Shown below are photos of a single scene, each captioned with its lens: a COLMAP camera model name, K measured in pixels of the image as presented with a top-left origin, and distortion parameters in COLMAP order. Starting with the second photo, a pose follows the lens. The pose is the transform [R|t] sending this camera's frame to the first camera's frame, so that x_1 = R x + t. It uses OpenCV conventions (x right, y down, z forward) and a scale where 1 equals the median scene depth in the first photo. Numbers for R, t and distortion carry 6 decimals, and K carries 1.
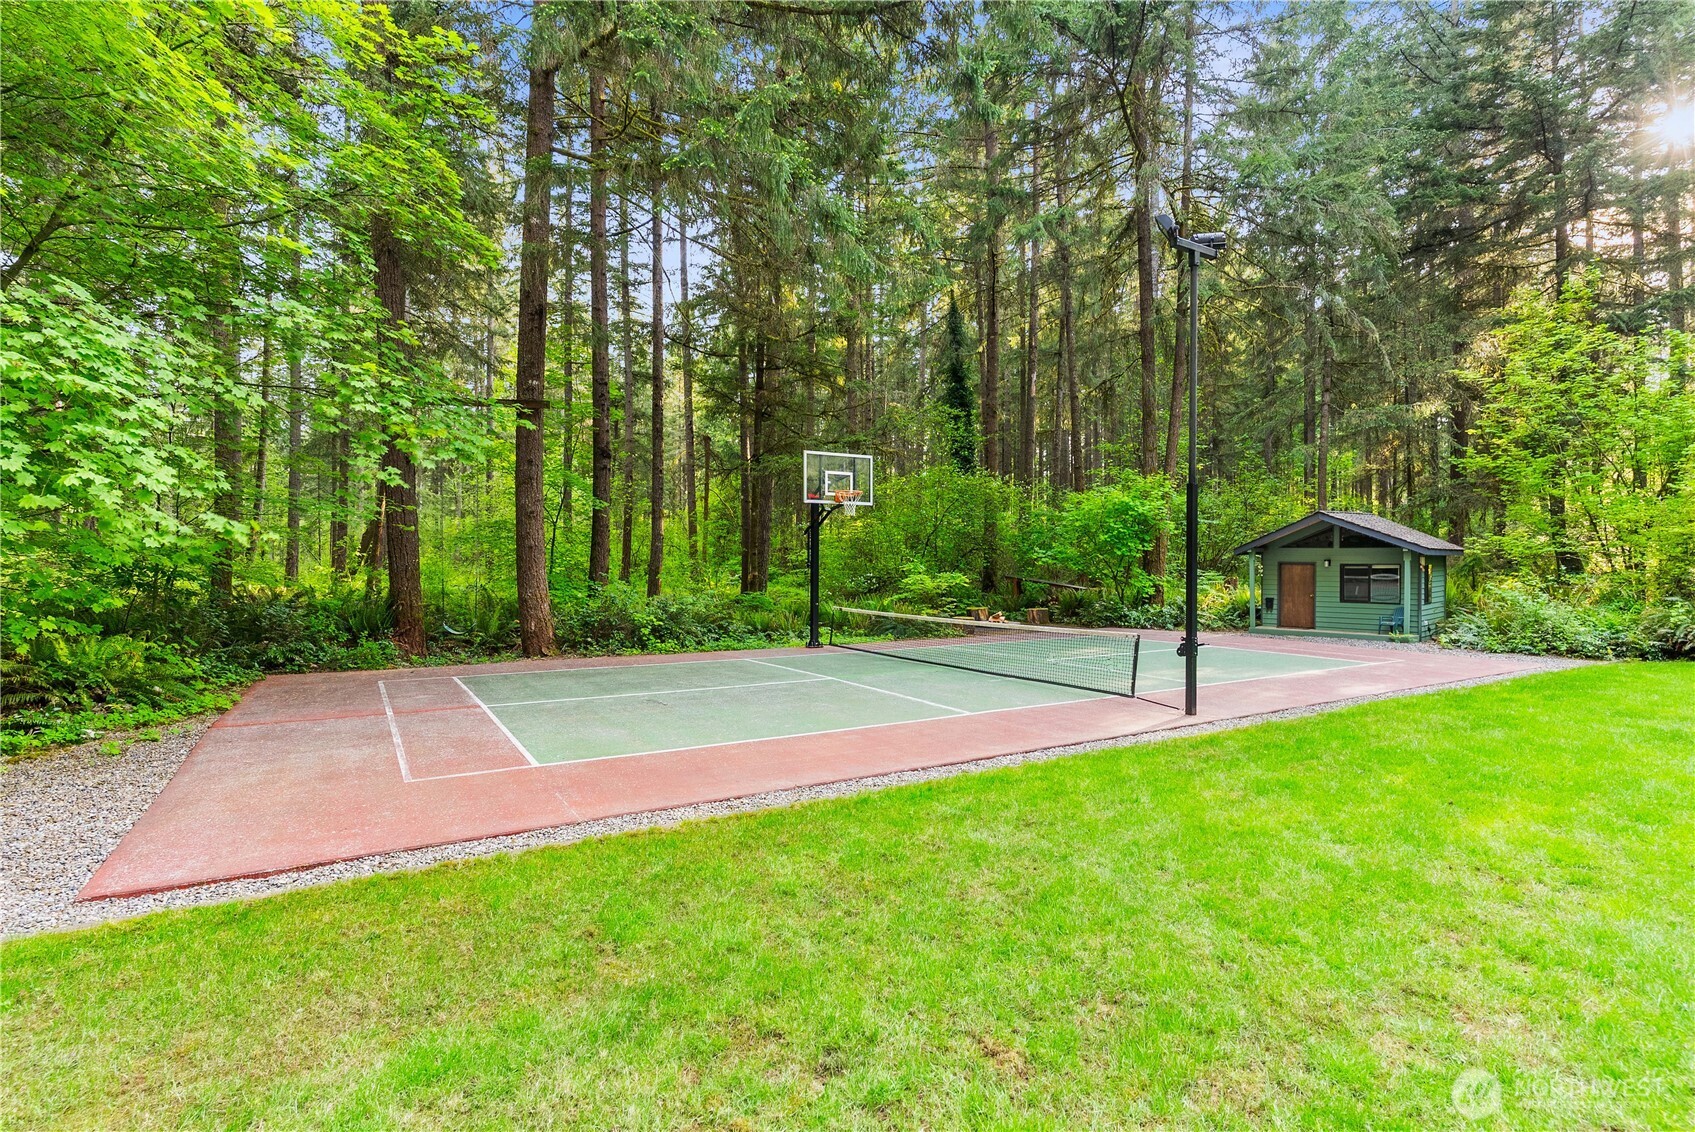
lens RADIAL K [[799.5, 0, 845.8], [0, 799.5, 566.6], [0, 0, 1]] dist [0.000671, 0.000392]
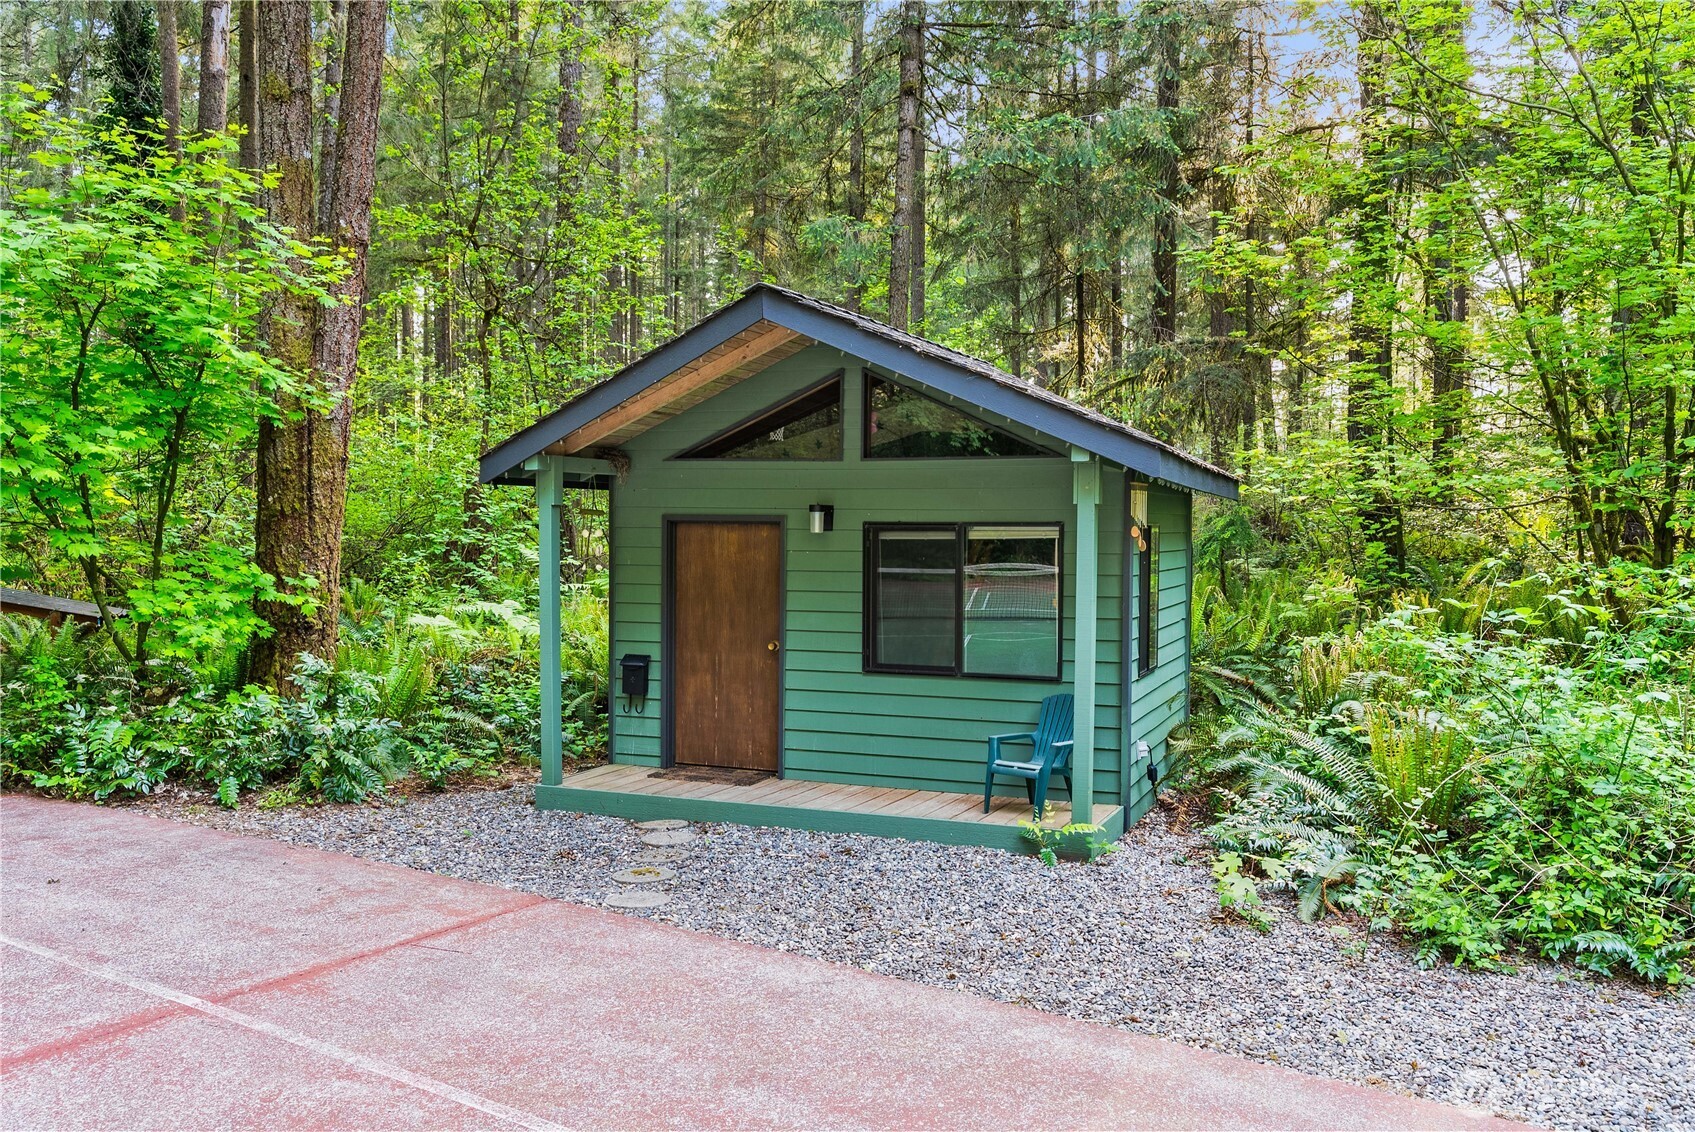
lens RADIAL K [[1312.7, 0, 847.1], [0, 1312.7, 565.0], [0, 0, 1]] dist [-0.003447, -0.000231]
pose [[0.905608, 0.000368, 0.424116, 0.447651], [-0.004500, 0.999952, 0.008742, 0.006788], [-0.424092, -0.009826, 0.905566, 0.641752]]
